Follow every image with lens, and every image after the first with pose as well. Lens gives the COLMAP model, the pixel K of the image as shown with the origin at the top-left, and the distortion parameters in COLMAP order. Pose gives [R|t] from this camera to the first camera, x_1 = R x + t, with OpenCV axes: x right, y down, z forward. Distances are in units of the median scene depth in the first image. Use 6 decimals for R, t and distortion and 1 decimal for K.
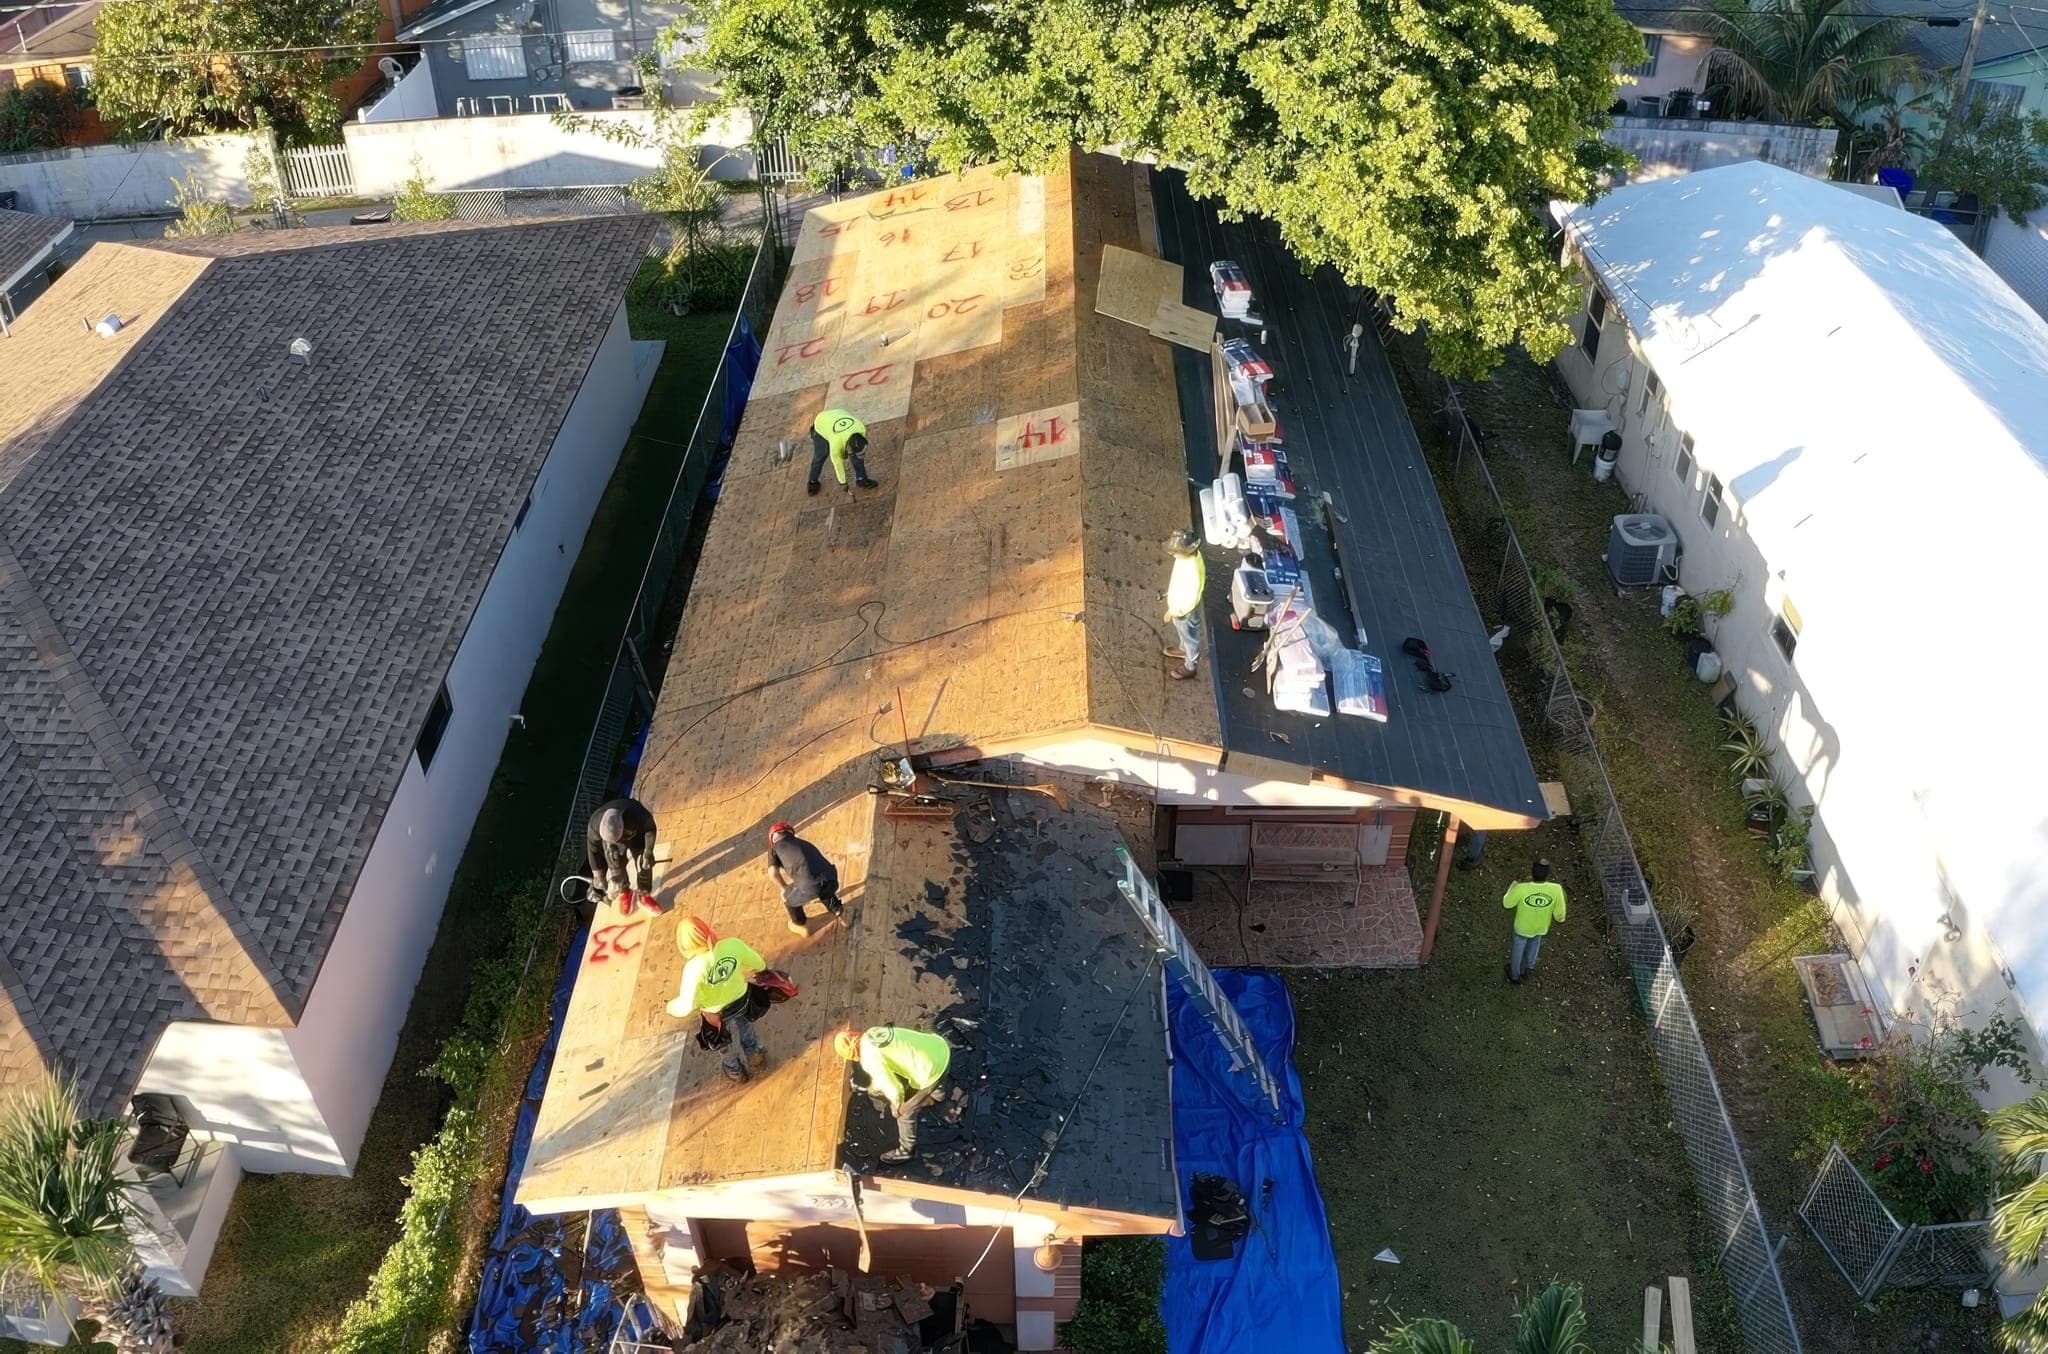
lens RADIAL K [[1643.5, 0, 1039.9], [0, 1643.5, 671.3], [0, 0, 1]] dist [-0.192815, 0.028199]
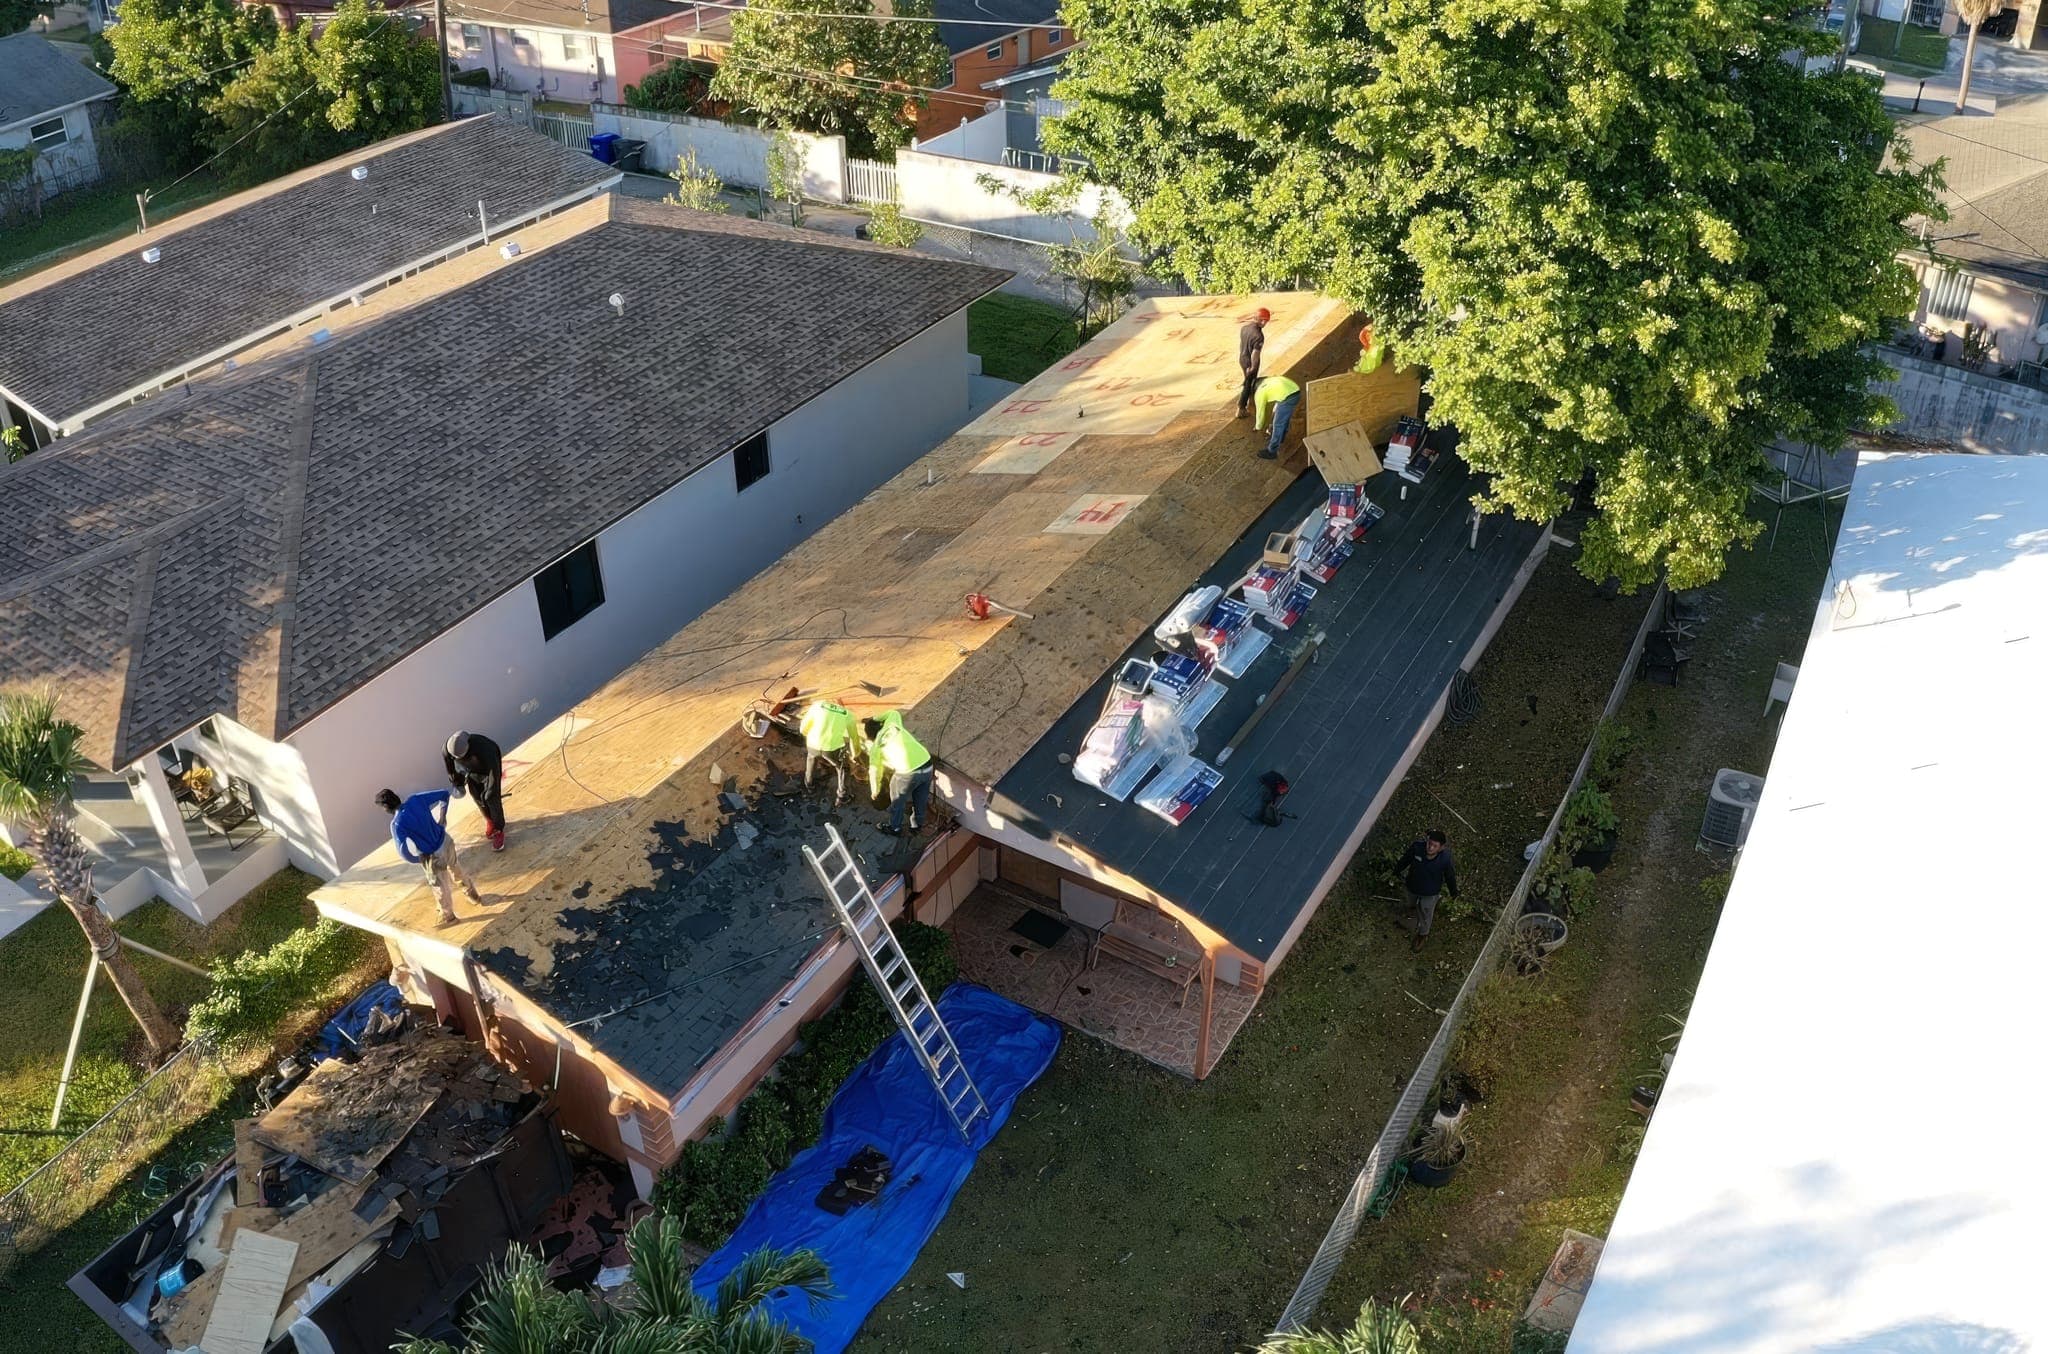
lens RADIAL K [[1643.5, 0, 1030.2], [0, 1643.5, 673.9], [0, 0, 1]] dist [-0.192815, 0.028199]
pose [[0.864592, 0.287372, -0.412187, 0.429085], [-0.313071, 0.949714, 0.005443, -0.031266], [0.393024, 0.124338, 0.911083, -0.015895]]
